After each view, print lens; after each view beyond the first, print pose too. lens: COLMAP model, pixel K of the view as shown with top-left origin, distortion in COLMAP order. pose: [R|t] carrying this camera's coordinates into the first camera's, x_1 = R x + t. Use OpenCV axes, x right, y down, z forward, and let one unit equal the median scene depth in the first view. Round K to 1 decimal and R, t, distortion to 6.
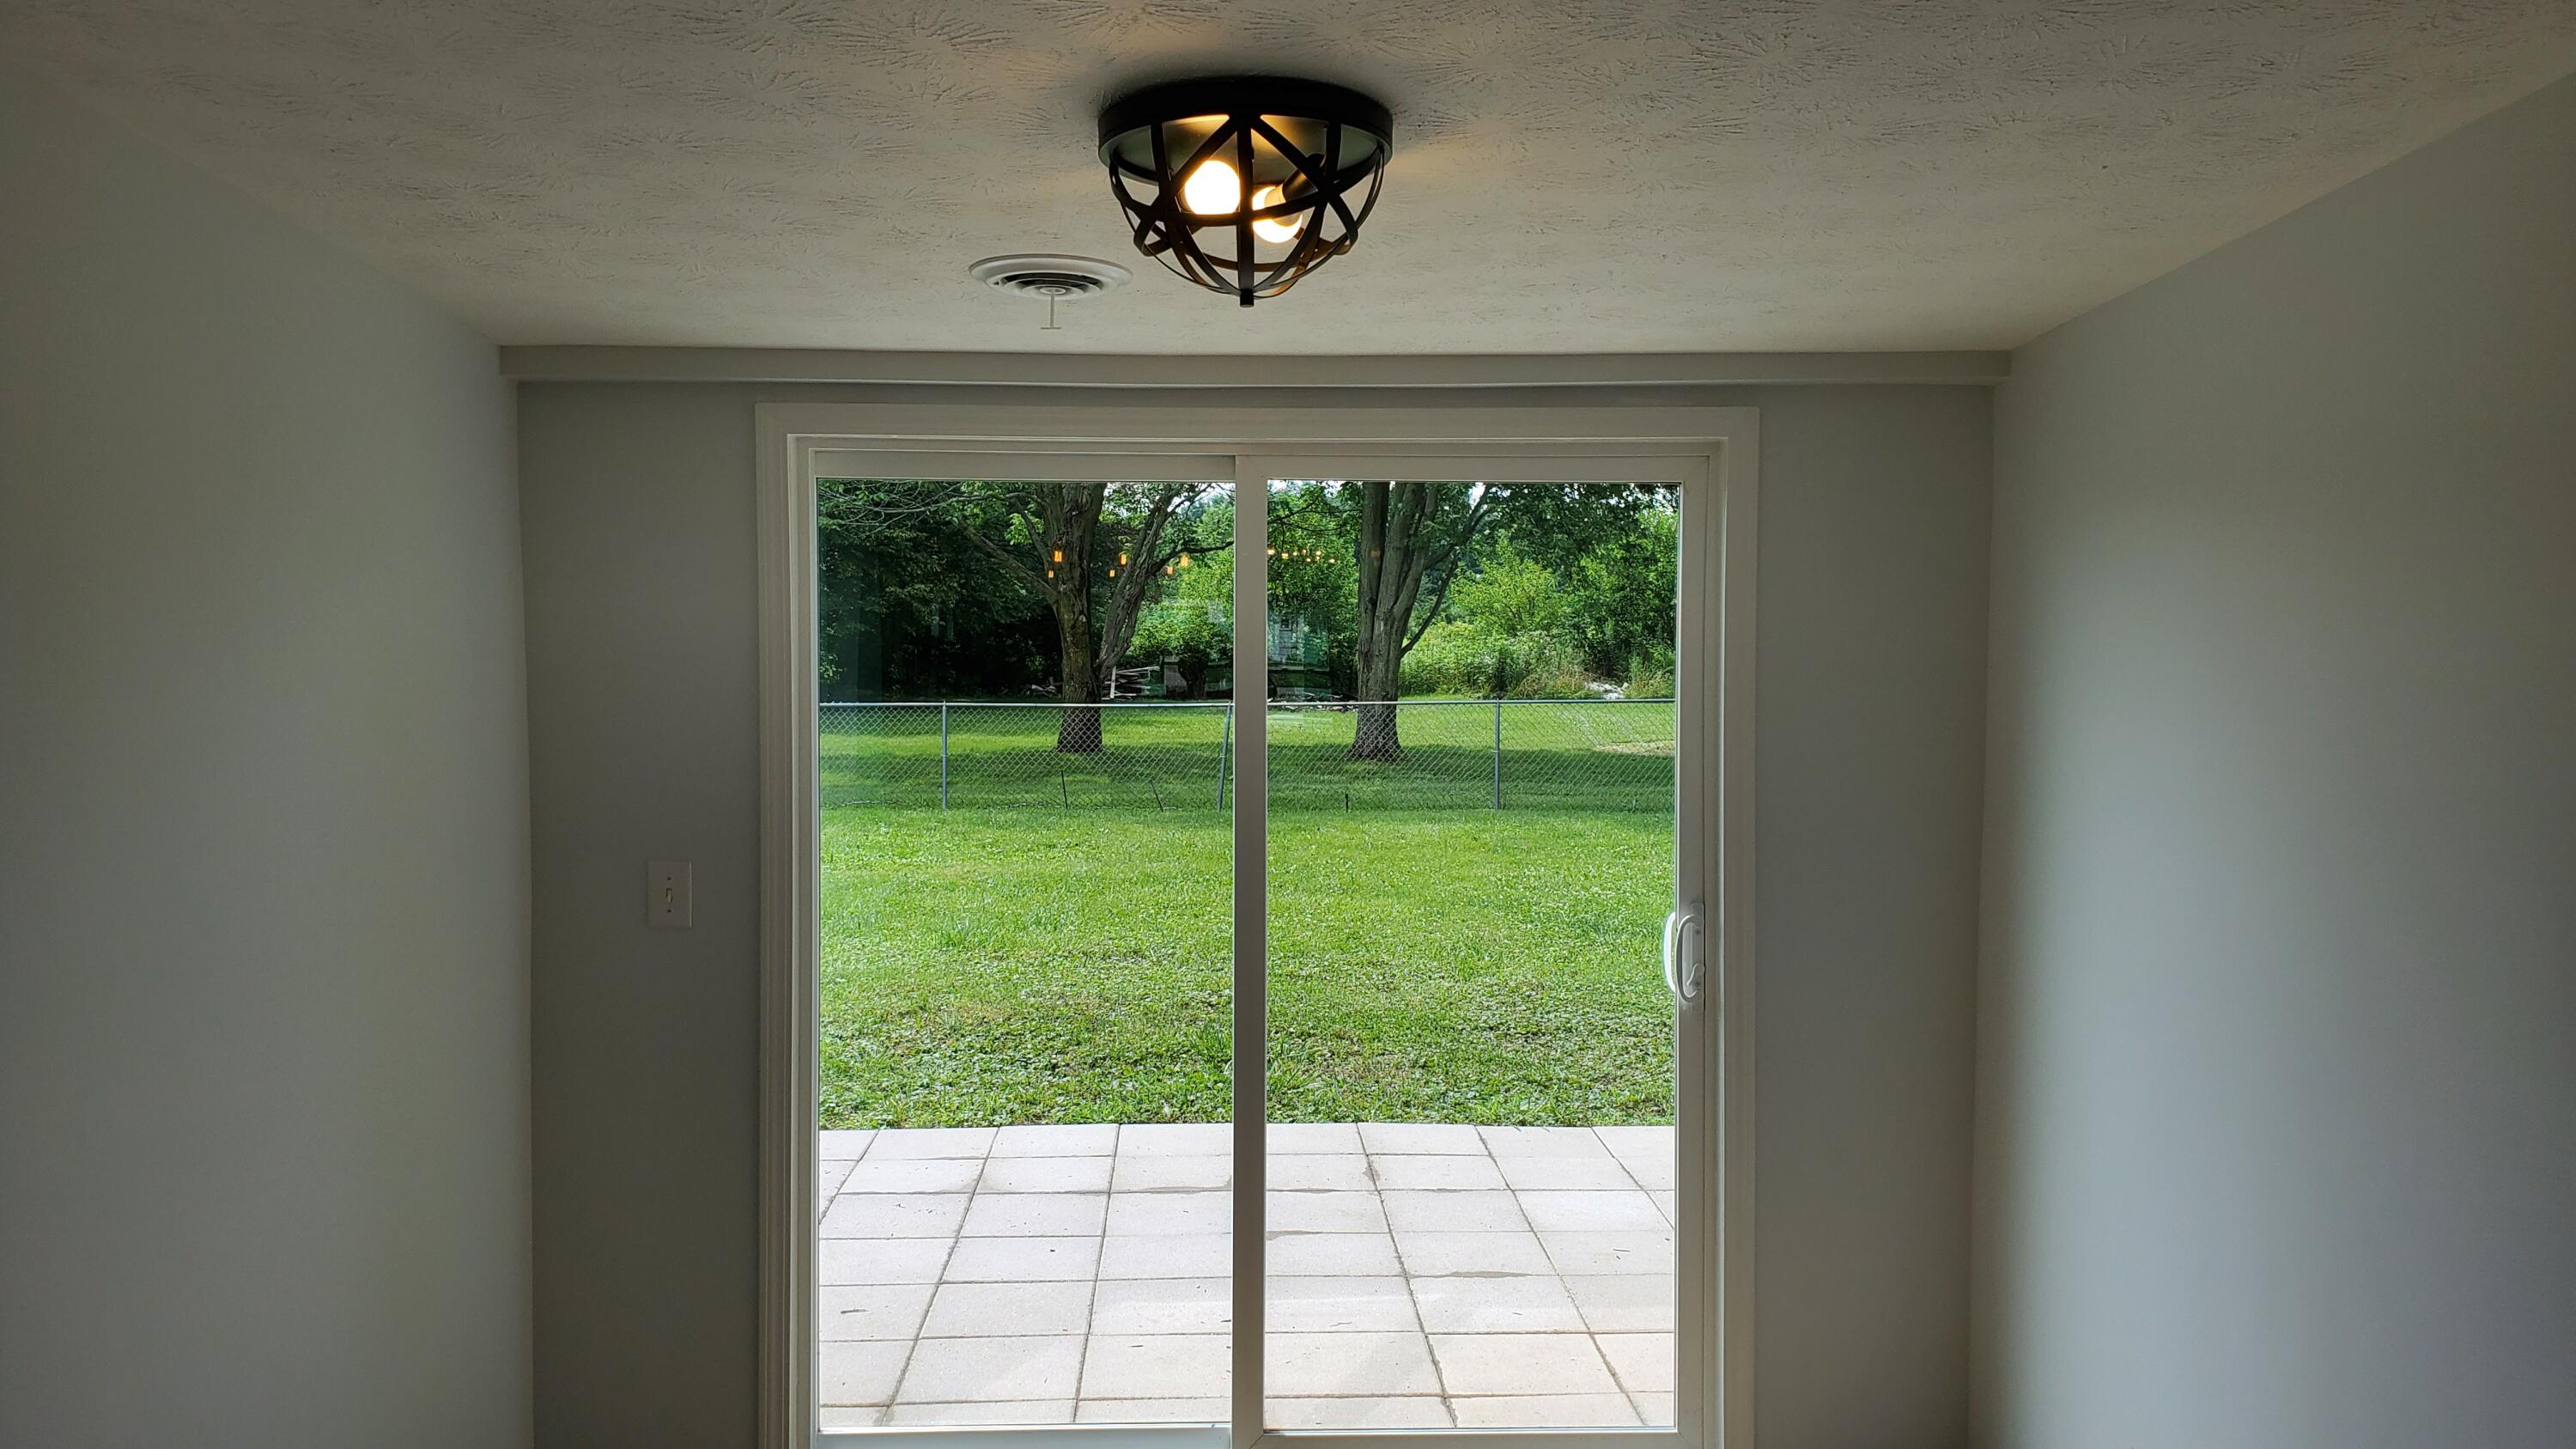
lens RADIAL K [[2067.7, 0, 1292.1], [0, 2067.7, 727.0], [0, 0, 1]] dist [-0.000265, 0.000151]
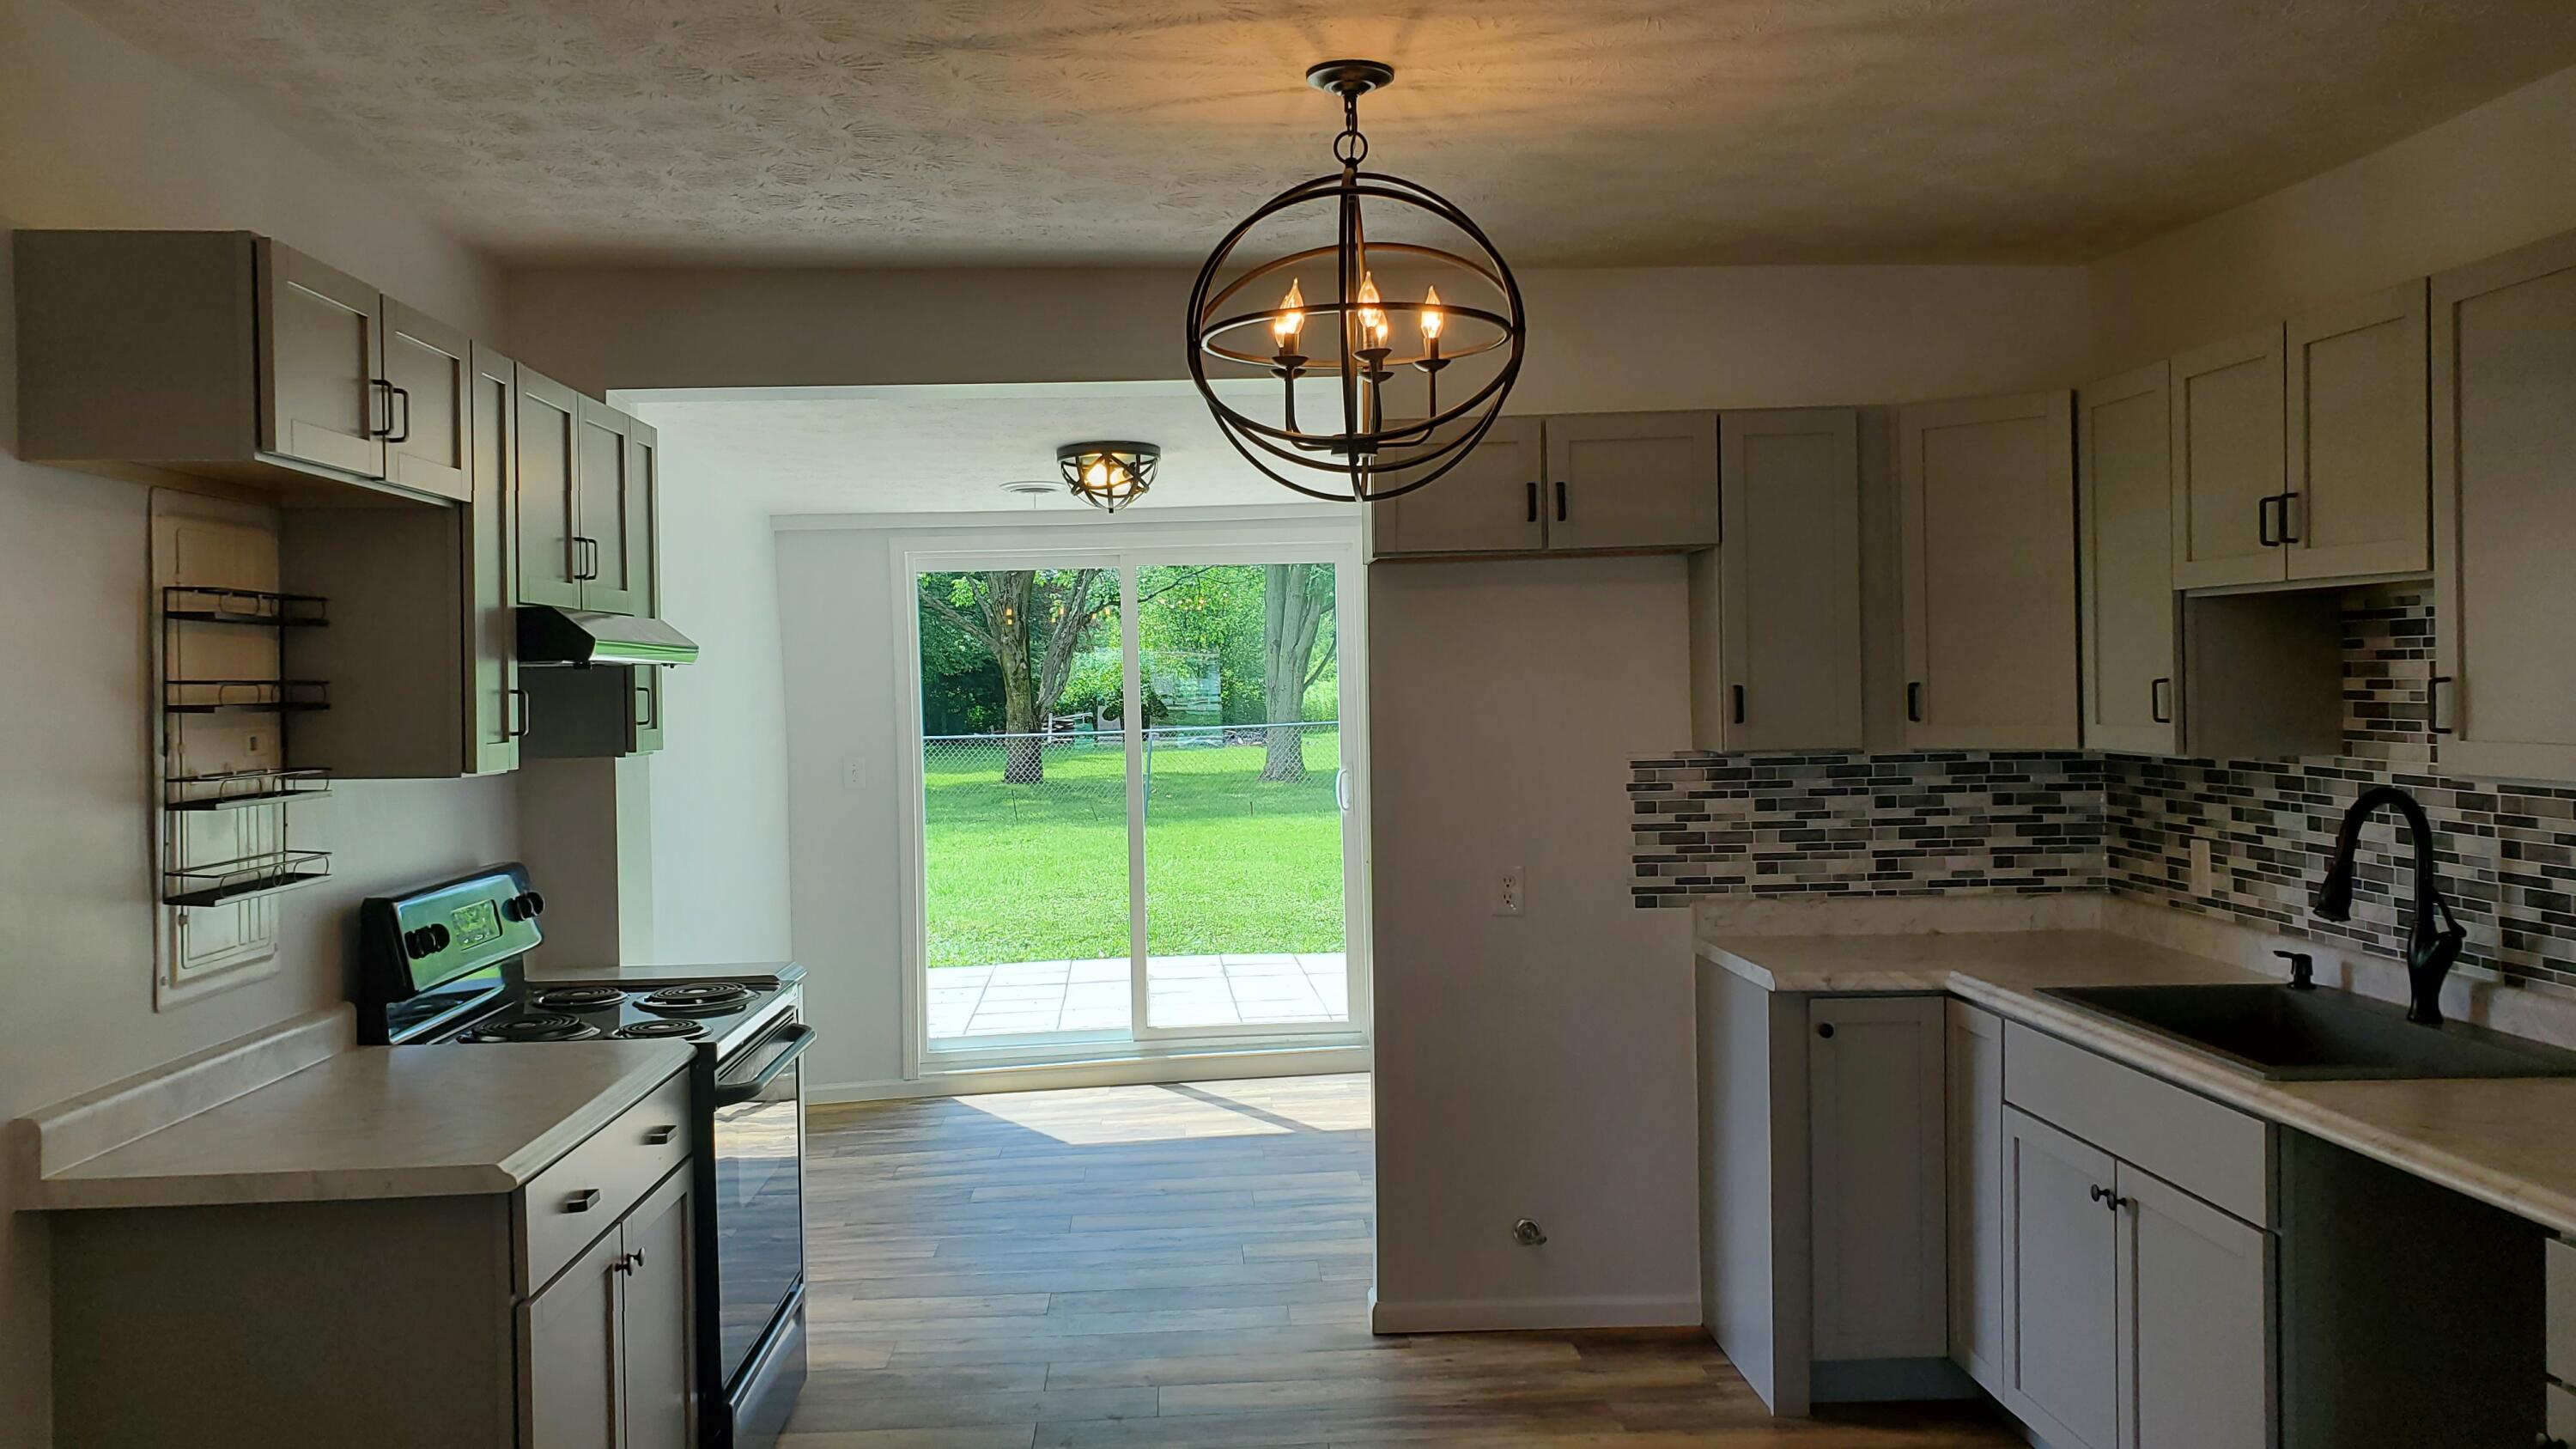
lens RADIAL K [[2067.7, 0, 1285.2], [0, 2067.7, 718.5], [0, 0, 1]] dist [-0.000265, 0.000151]
pose [[0.999033, -0.033540, 0.028432, 0.012163], [0.034327, 0.999028, -0.027650, 0.015764], [-0.027477, 0.028599, 0.999213, -0.175985]]
